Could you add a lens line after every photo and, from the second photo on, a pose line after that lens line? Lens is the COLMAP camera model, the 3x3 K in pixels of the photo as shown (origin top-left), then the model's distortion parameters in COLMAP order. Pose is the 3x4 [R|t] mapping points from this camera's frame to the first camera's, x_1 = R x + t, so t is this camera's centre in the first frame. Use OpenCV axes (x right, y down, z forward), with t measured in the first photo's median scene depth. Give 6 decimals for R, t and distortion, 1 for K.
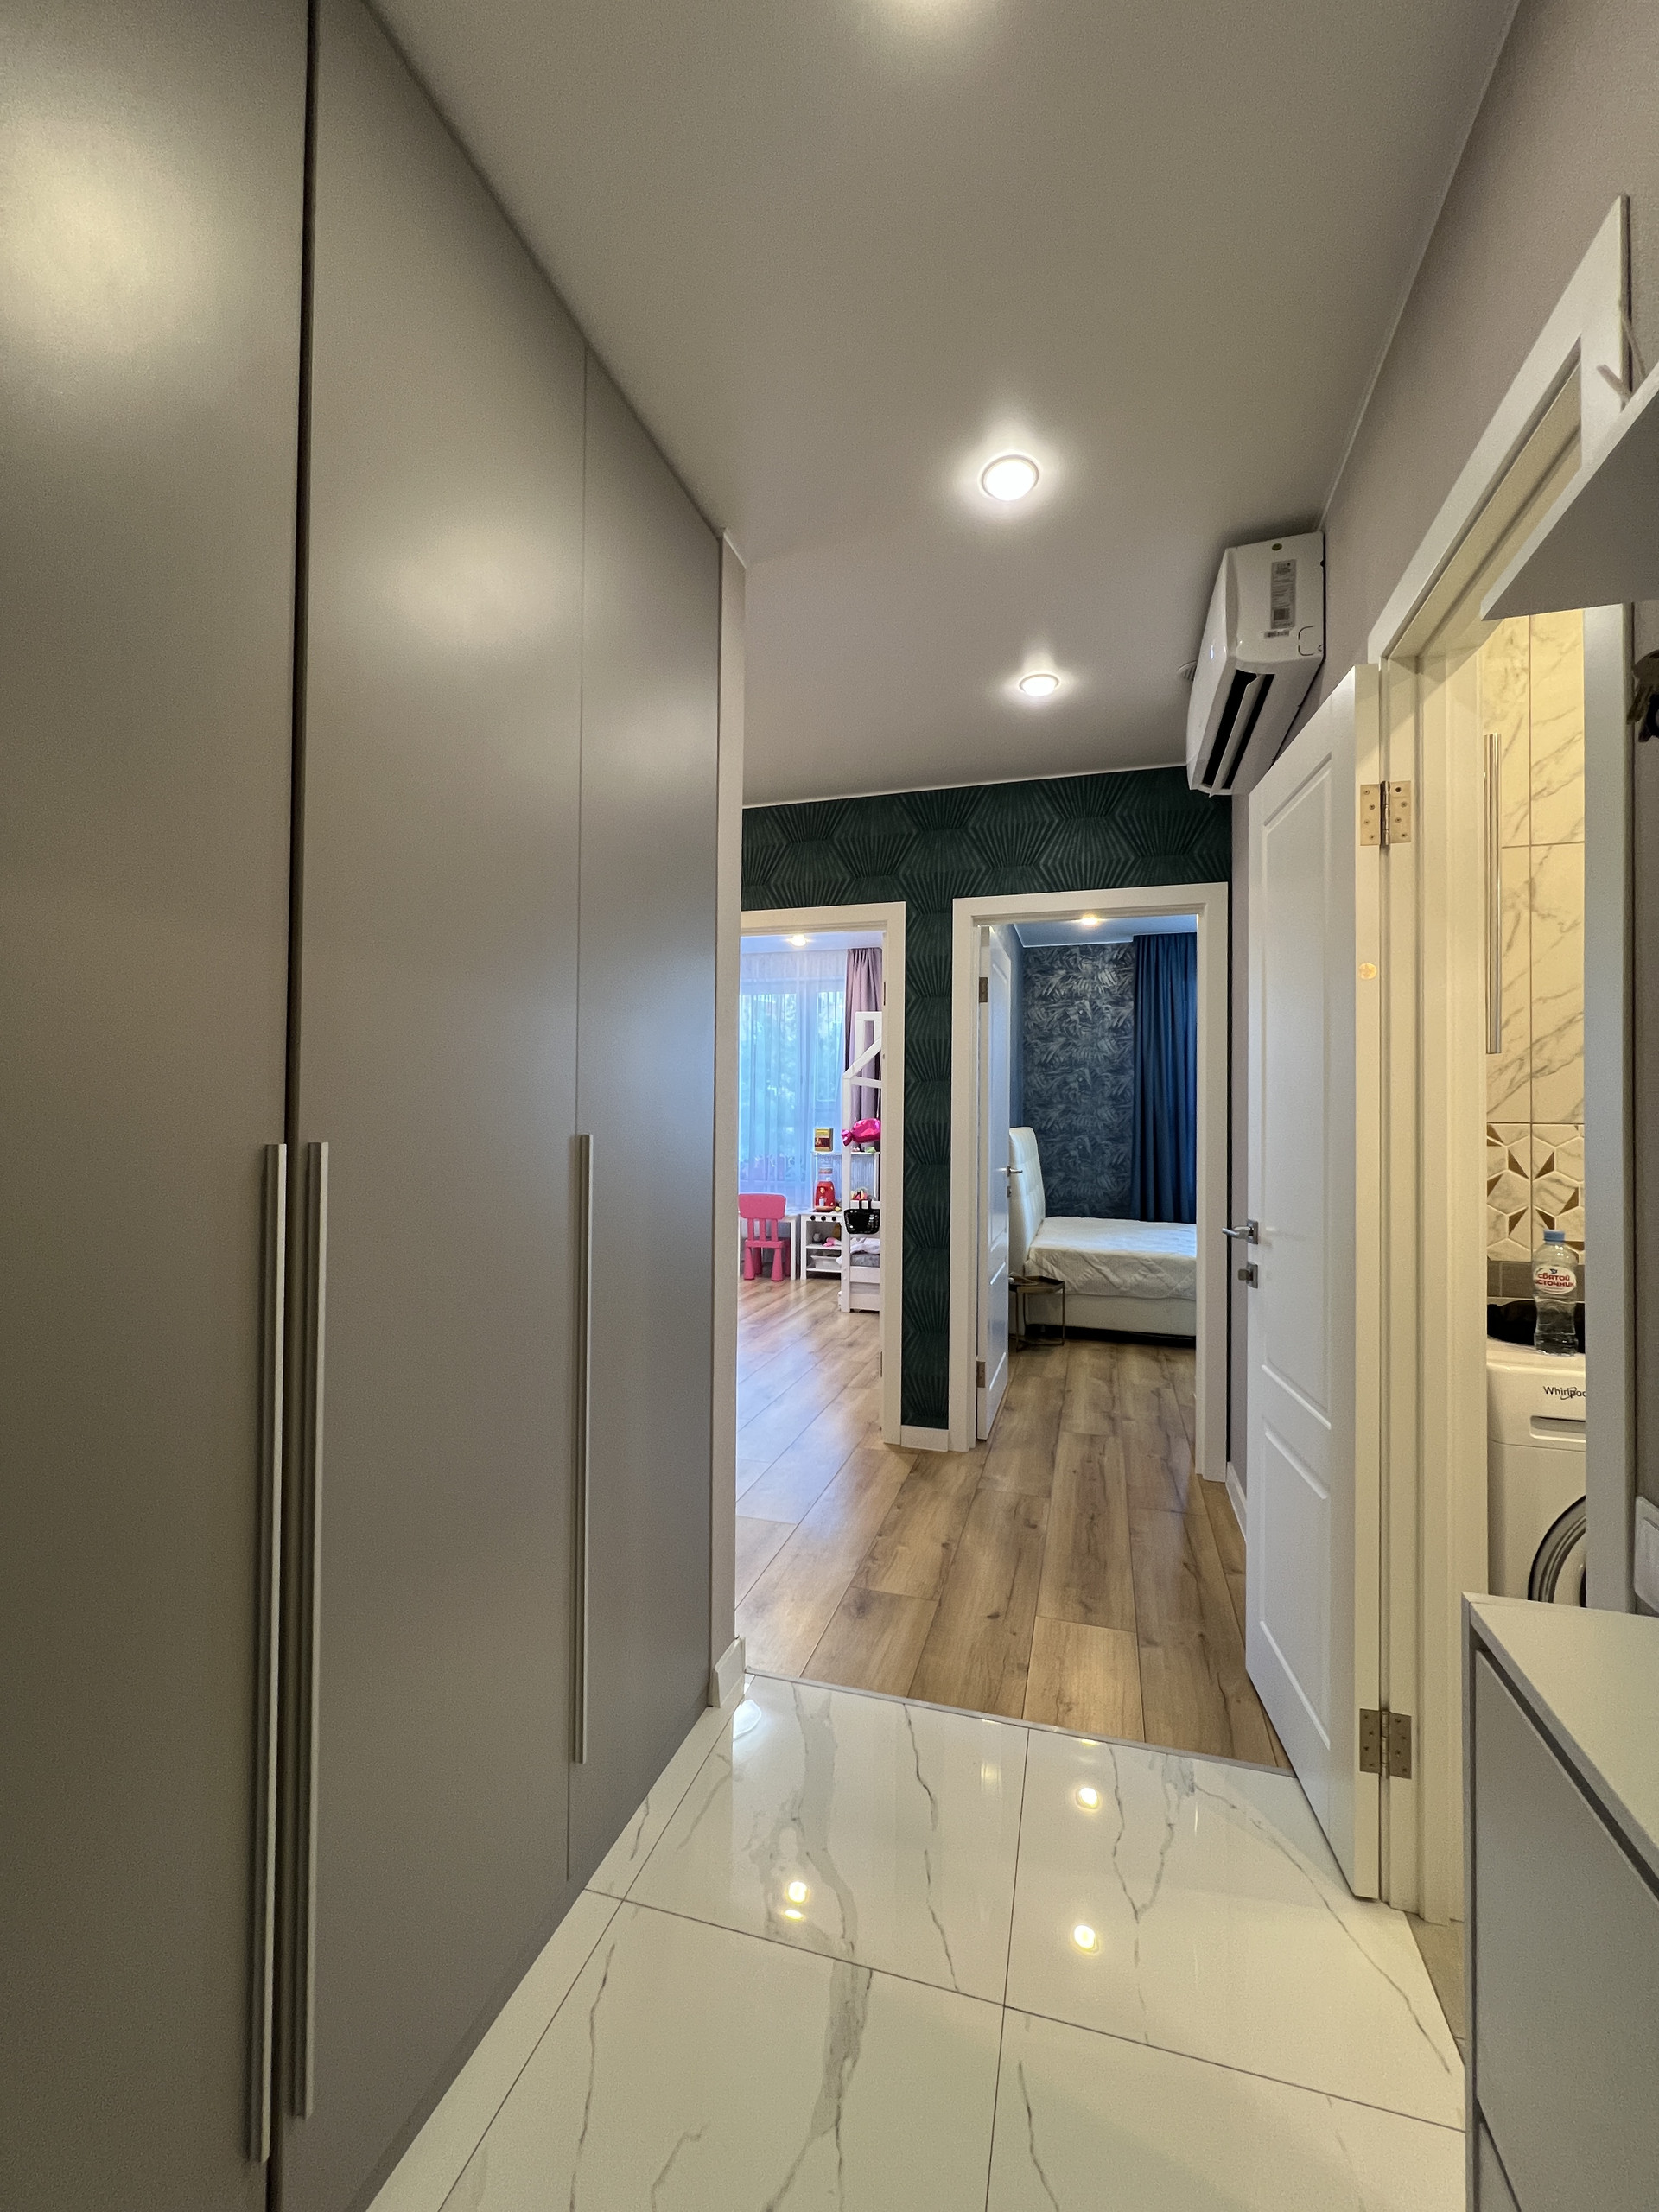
lens RADIAL K [[887.4, 0, 836.7], [0, 887.4, 1102.6], [0, 0, 1]] dist [-0.002770, 0.000703]
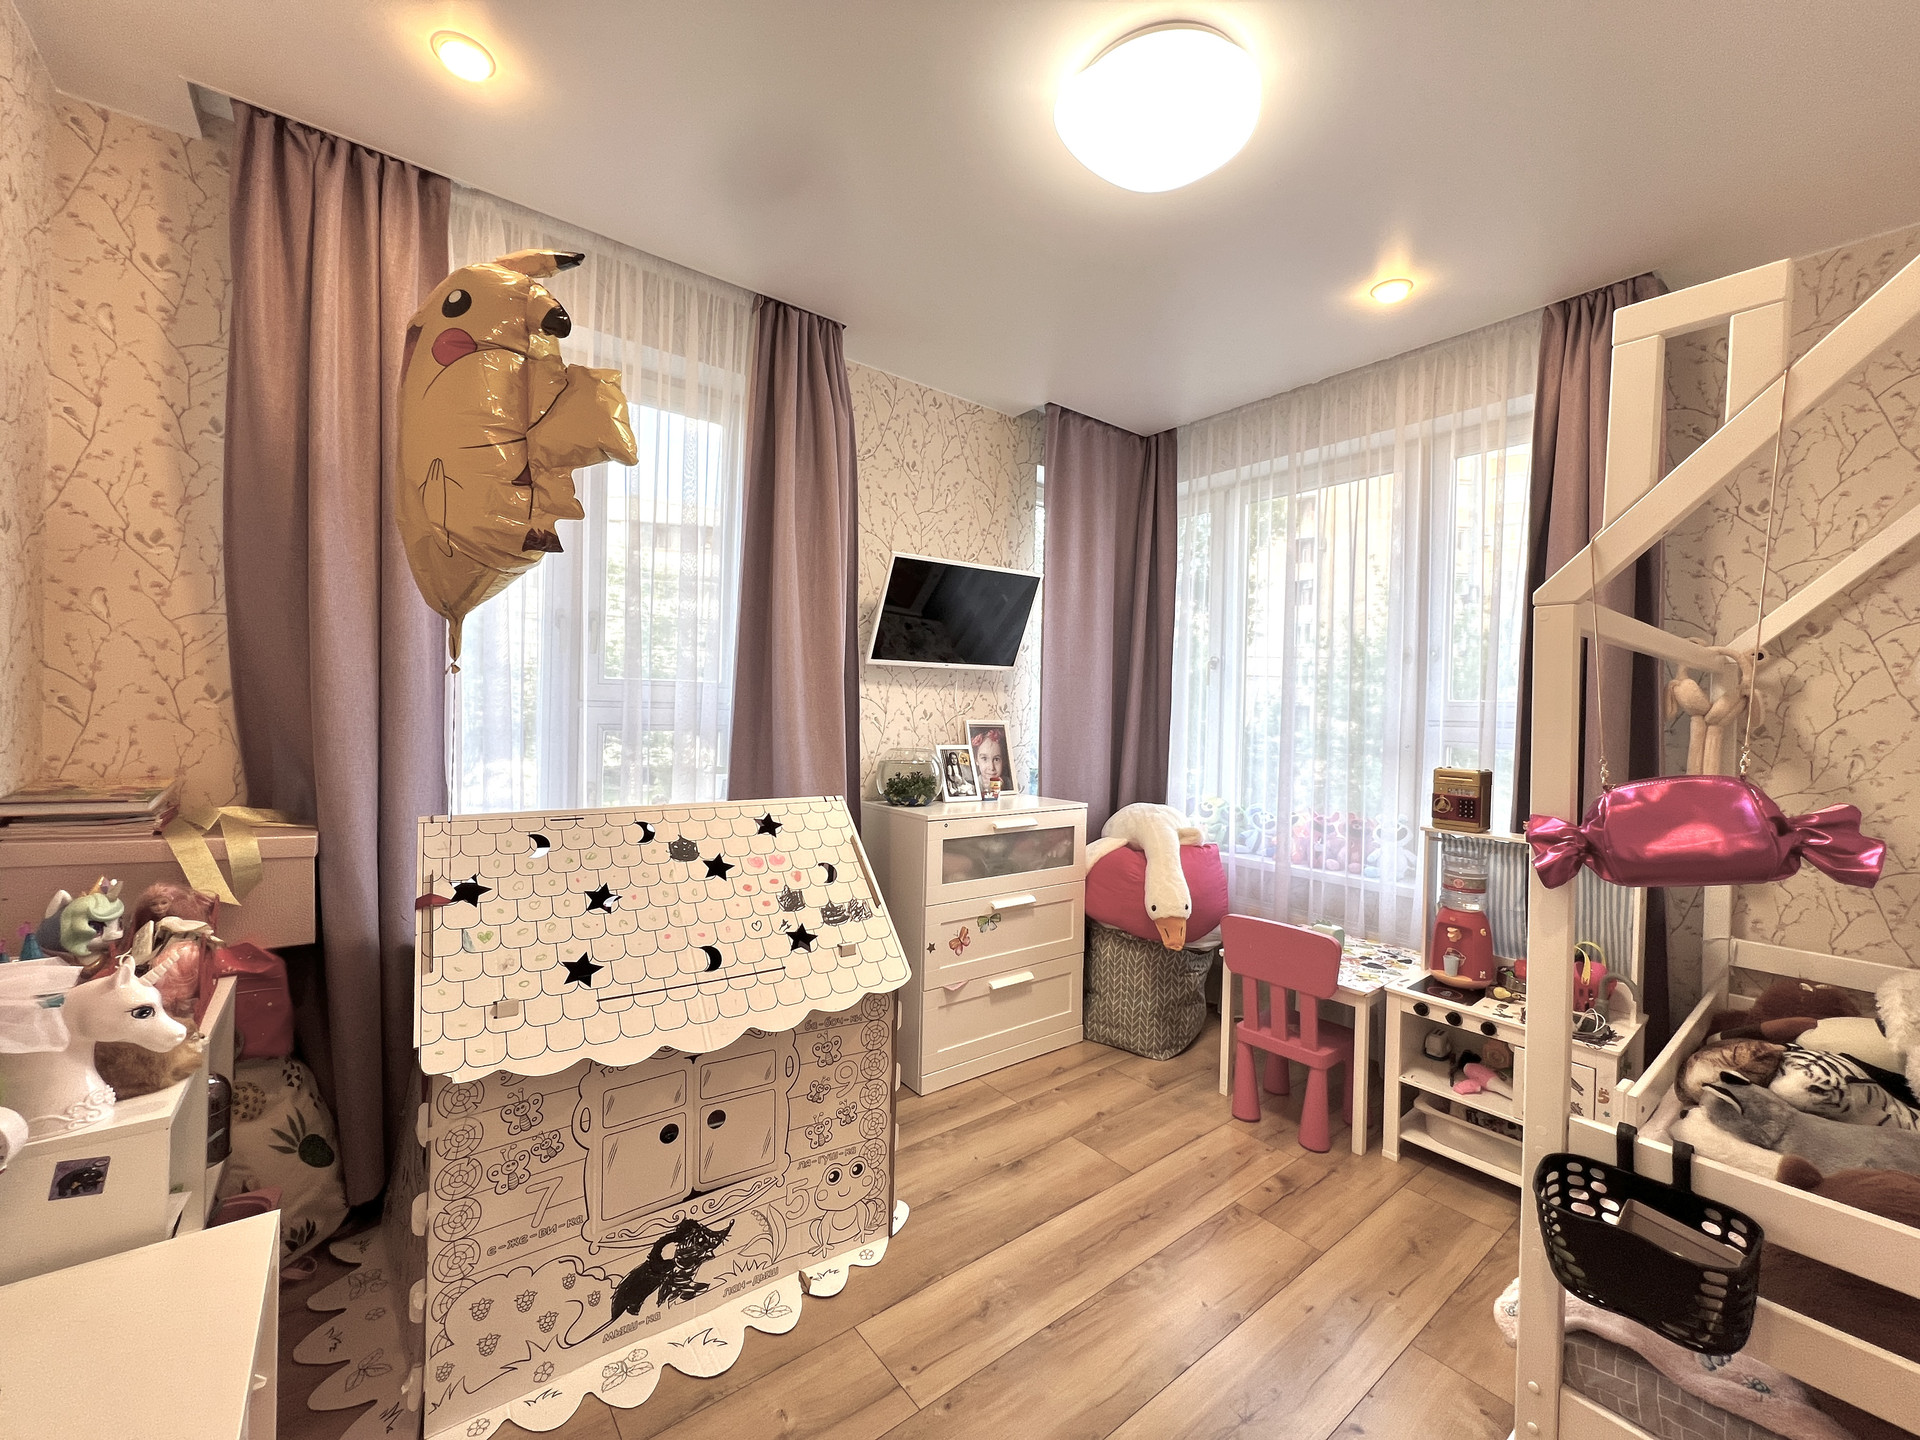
lens RADIAL K [[770.3, 0, 958.3], [0, 770.3, 715.5], [0, 0, 1]] dist [-0.002770, 0.000703]
pose [[0.817741, 0.012568, -0.575449, -0.001945], [-0.007100, 0.999906, 0.011750, 0.005307], [0.575542, -0.005523, 0.817754, 1.347111]]
